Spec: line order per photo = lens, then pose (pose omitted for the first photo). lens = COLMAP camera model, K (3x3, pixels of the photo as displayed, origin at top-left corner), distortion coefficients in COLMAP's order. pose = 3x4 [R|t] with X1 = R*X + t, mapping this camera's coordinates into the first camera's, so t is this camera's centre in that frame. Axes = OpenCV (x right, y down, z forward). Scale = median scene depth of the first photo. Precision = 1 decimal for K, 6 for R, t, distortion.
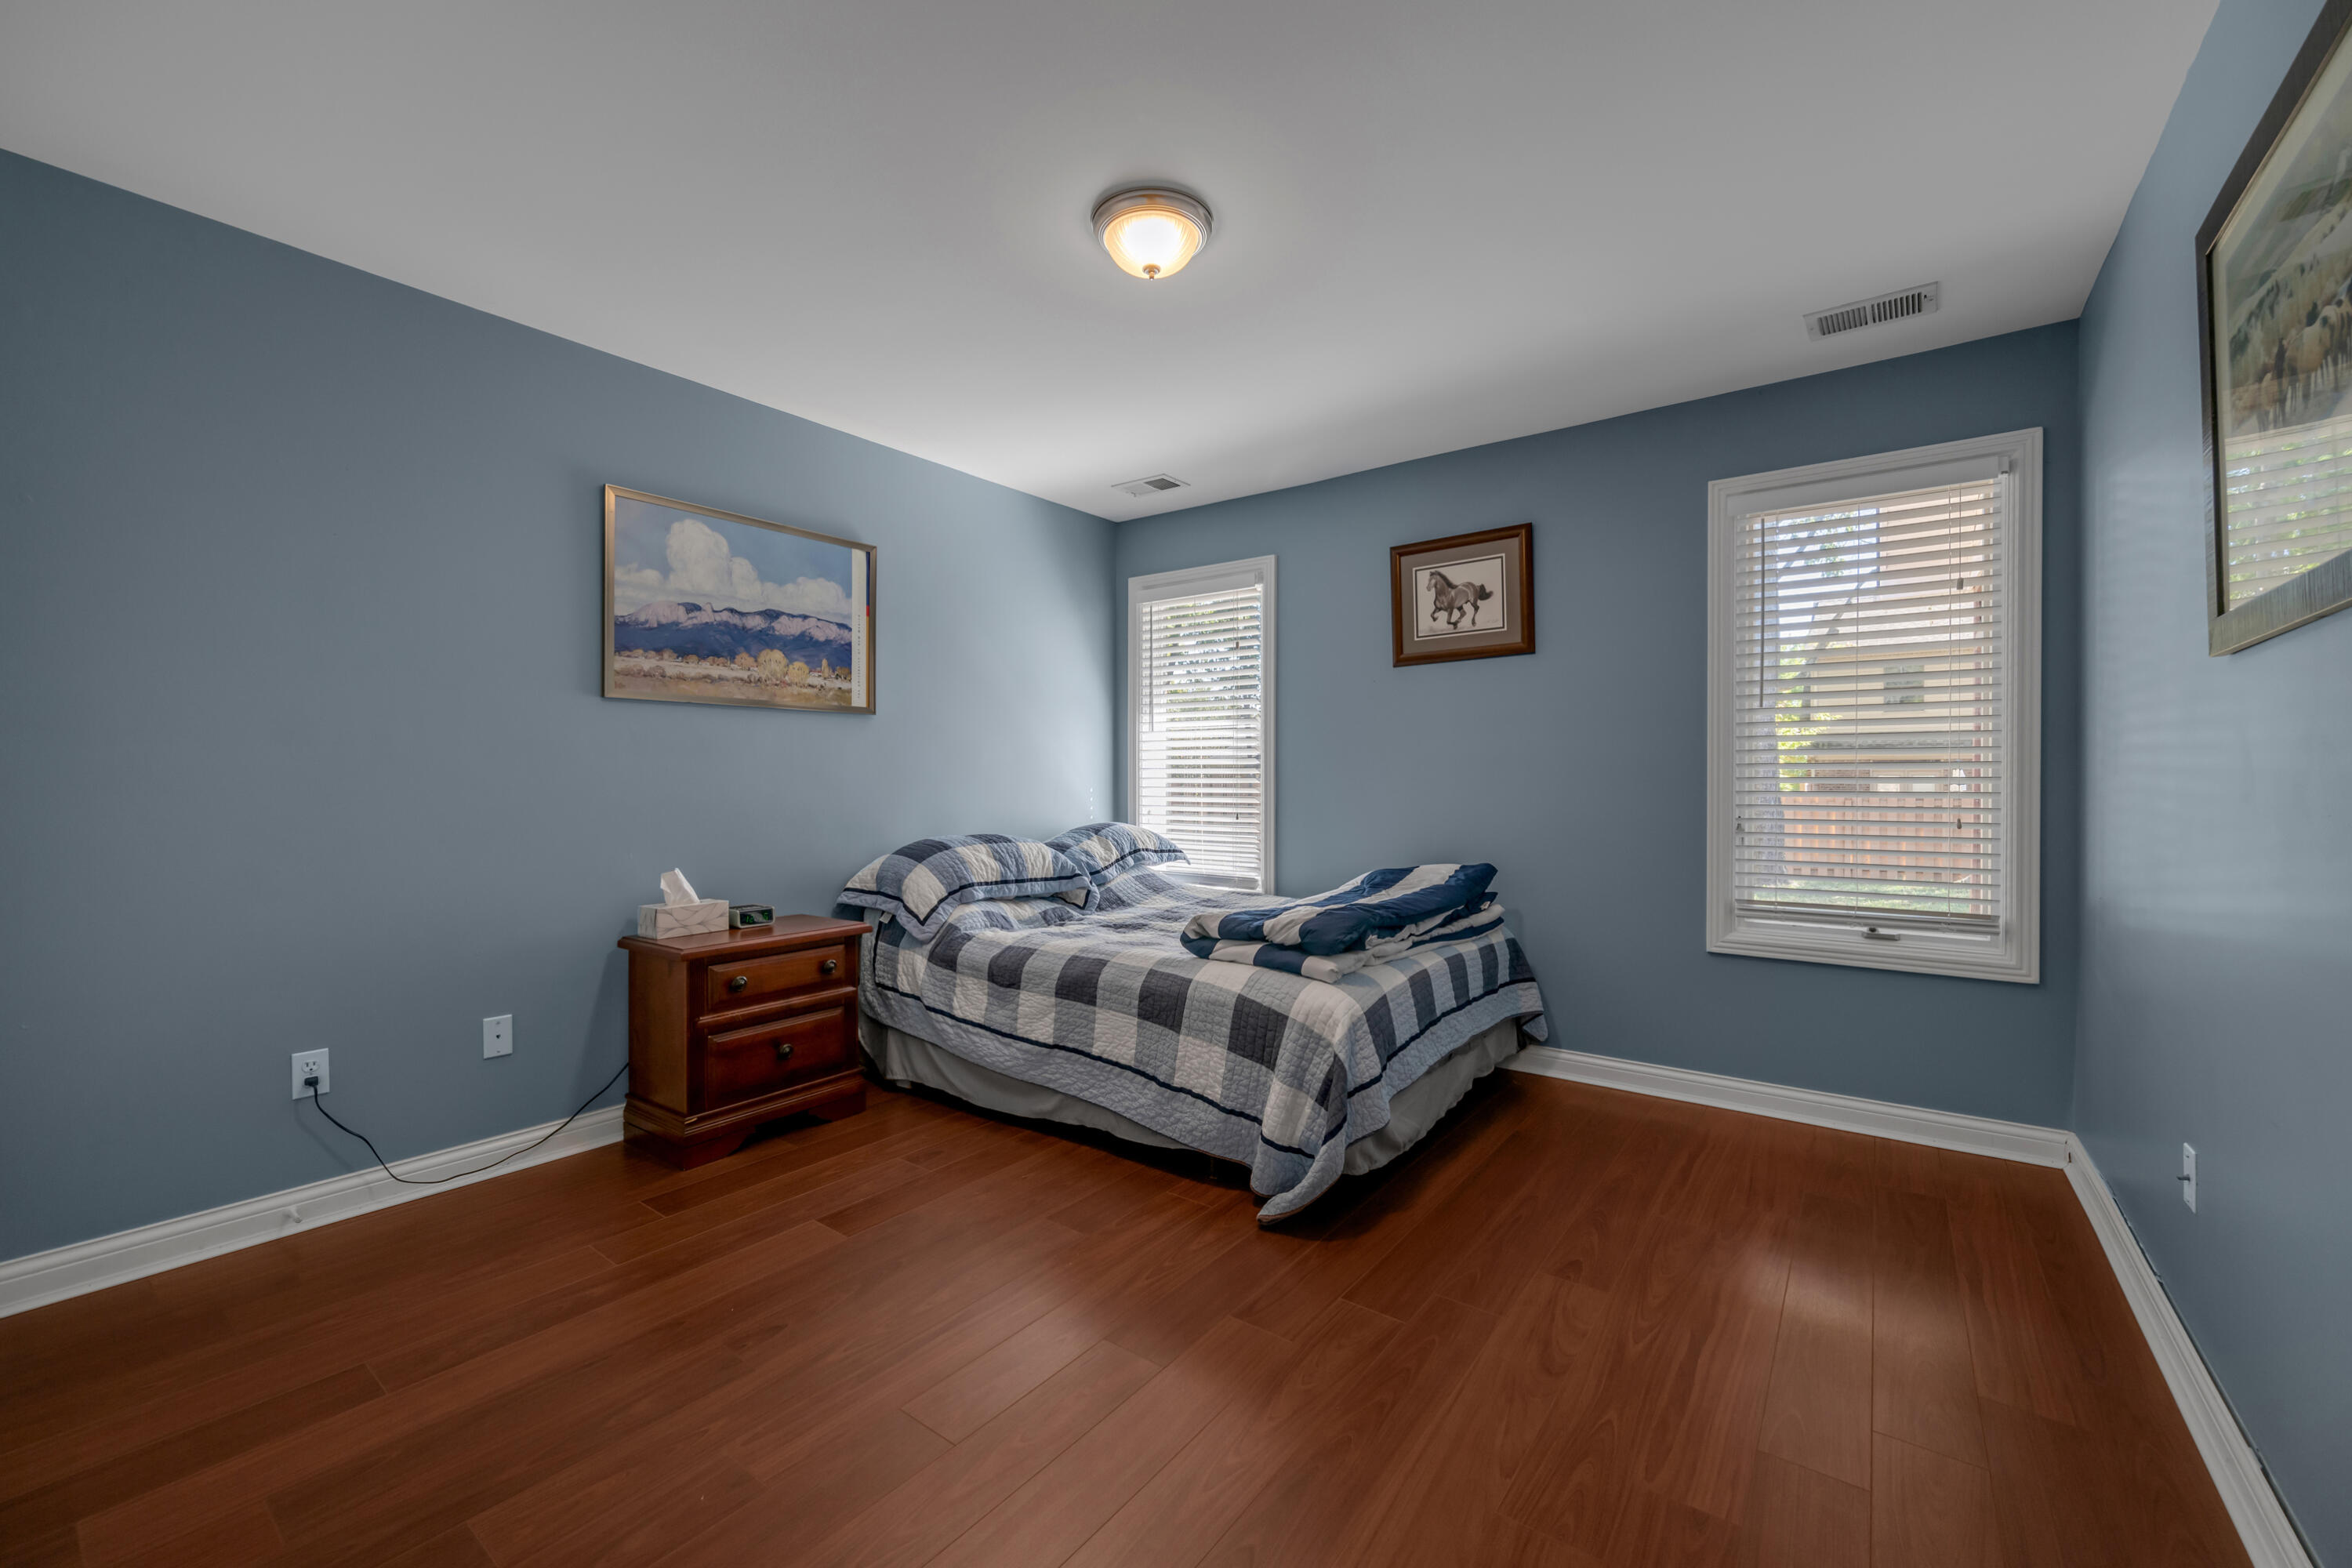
lens RADIAL K [[939.0, 0, 1194.7], [0, 939.0, 781.7], [0, 0, 1]] dist [-0.000793, 0.000264]
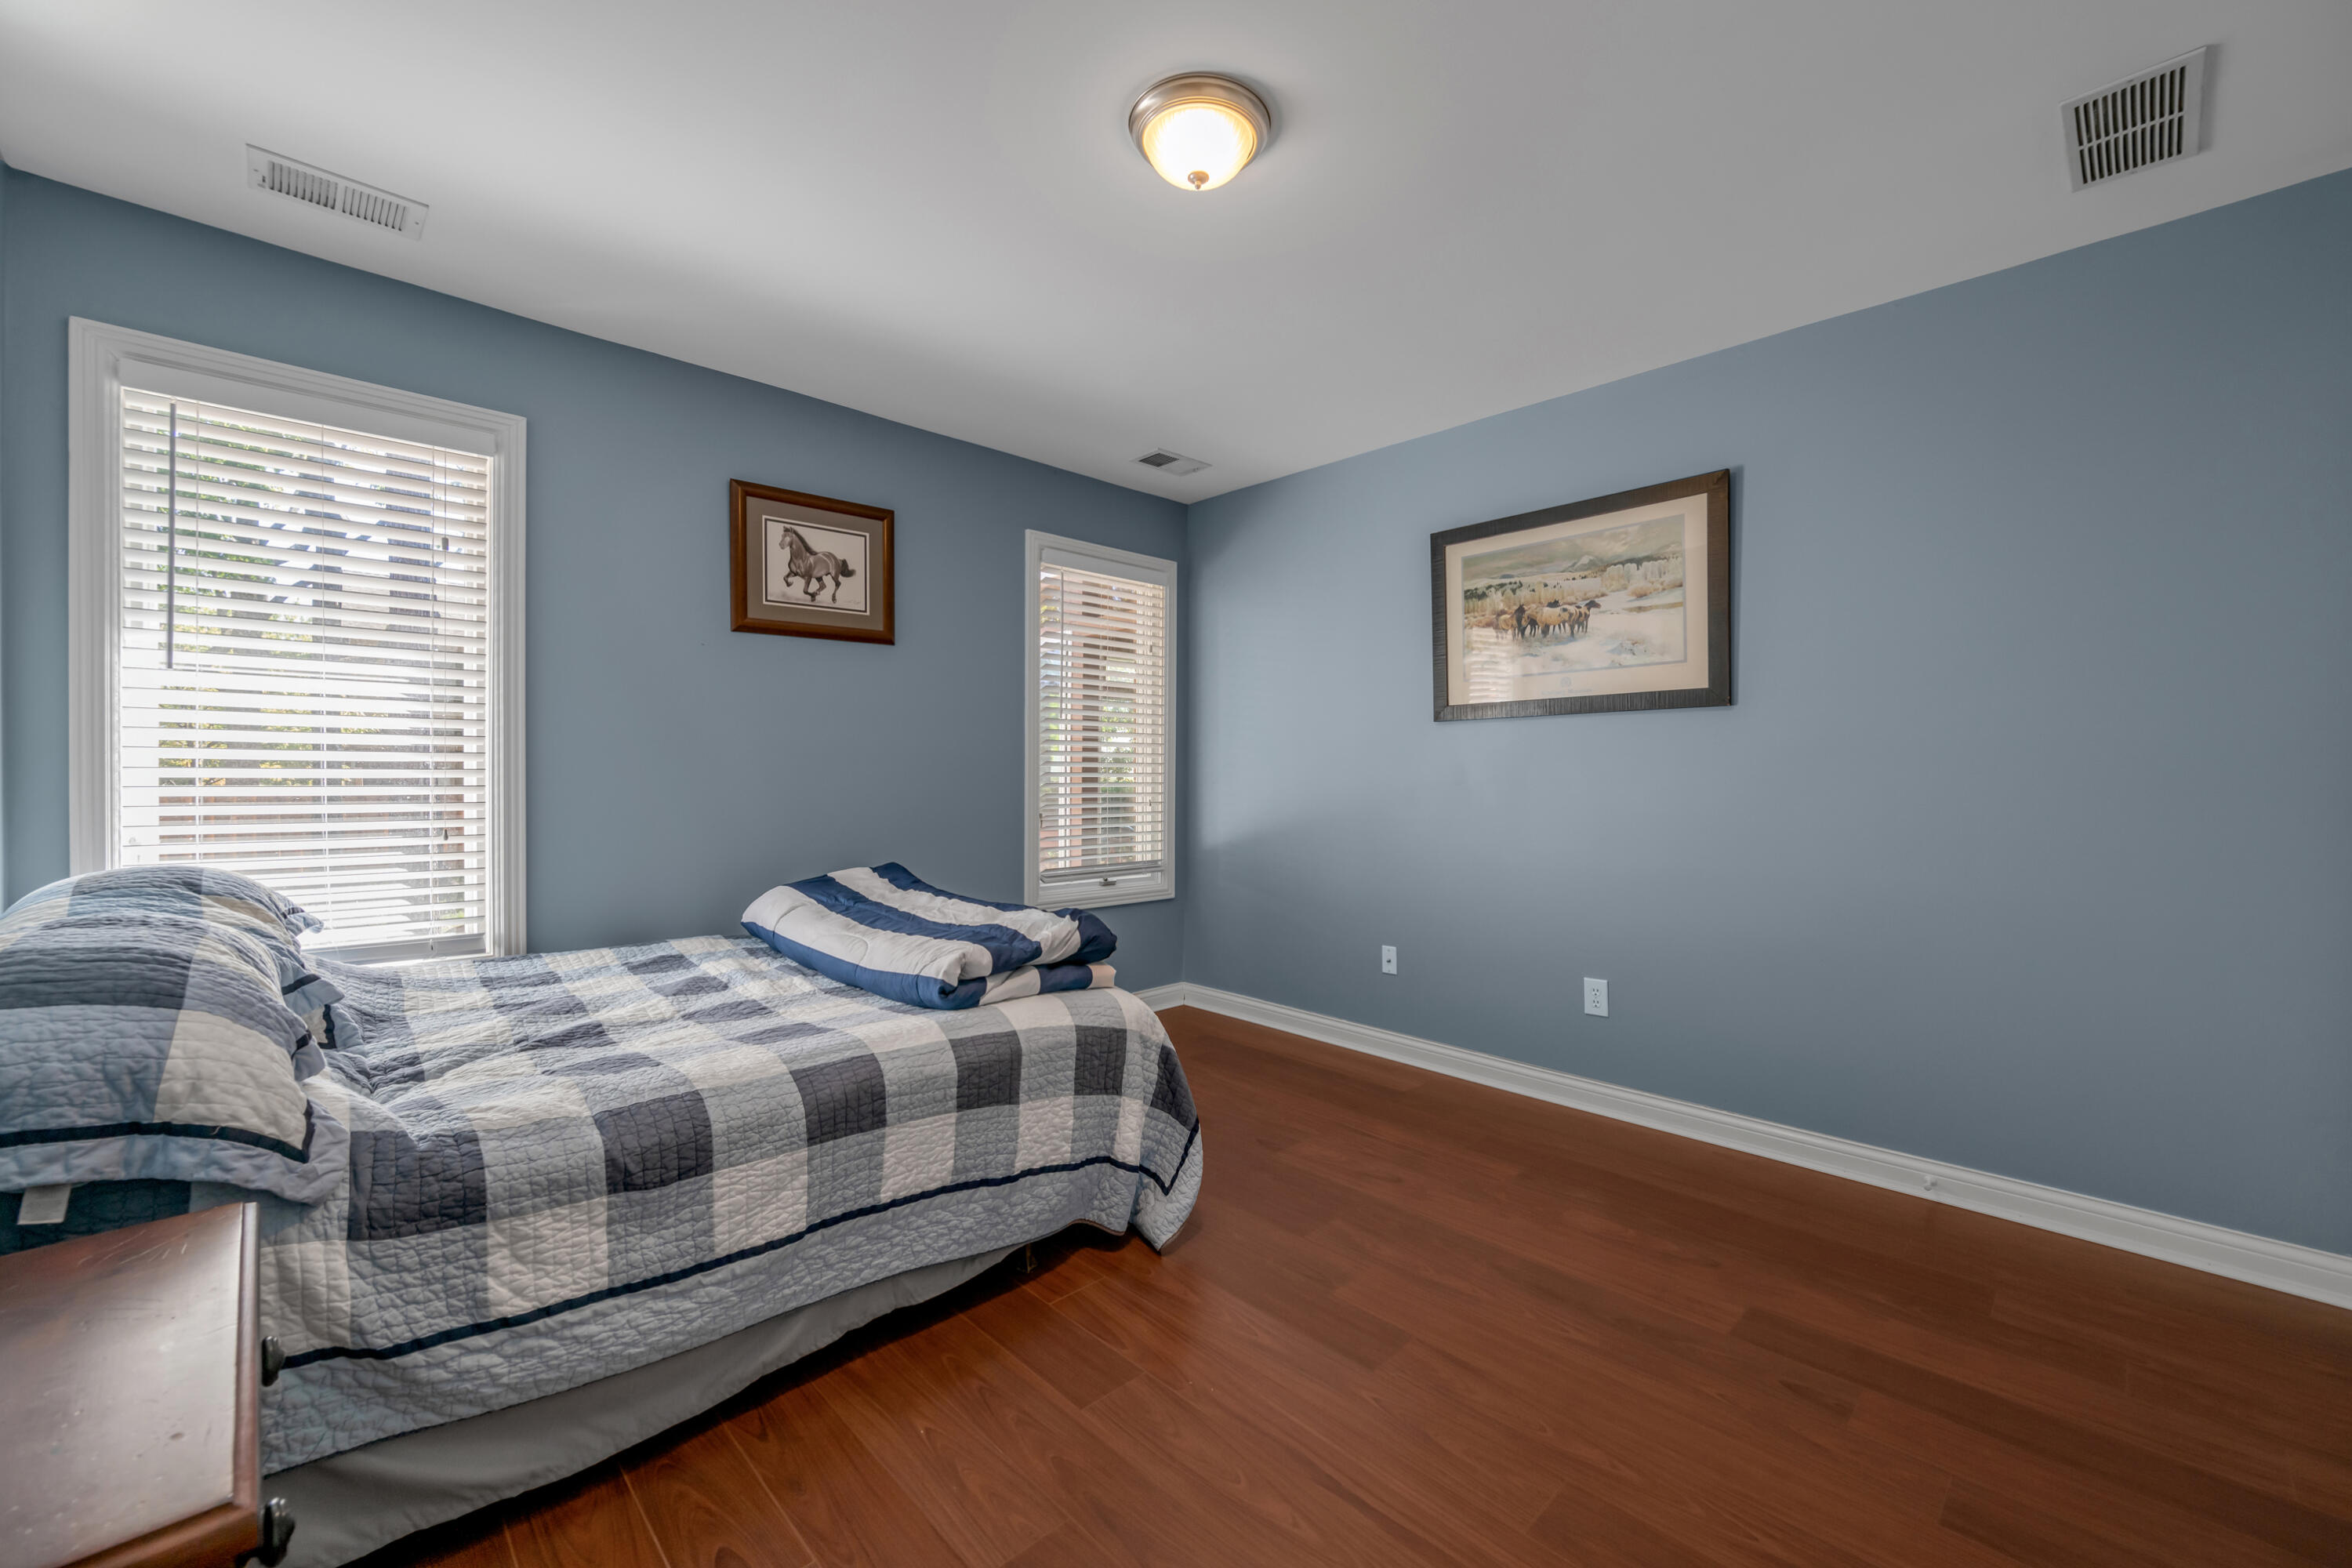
lens RADIAL K [[939.0, 0, 1183.2], [0, 939.0, 771.9], [0, 0, 1]] dist [-0.000793, 0.000264]
pose [[0.163153, 0.000856, 0.986600, -0.655702], [-0.001409, 0.999999, -0.000635, -0.004358], [-0.986600, -0.001286, 0.163154, 0.640033]]
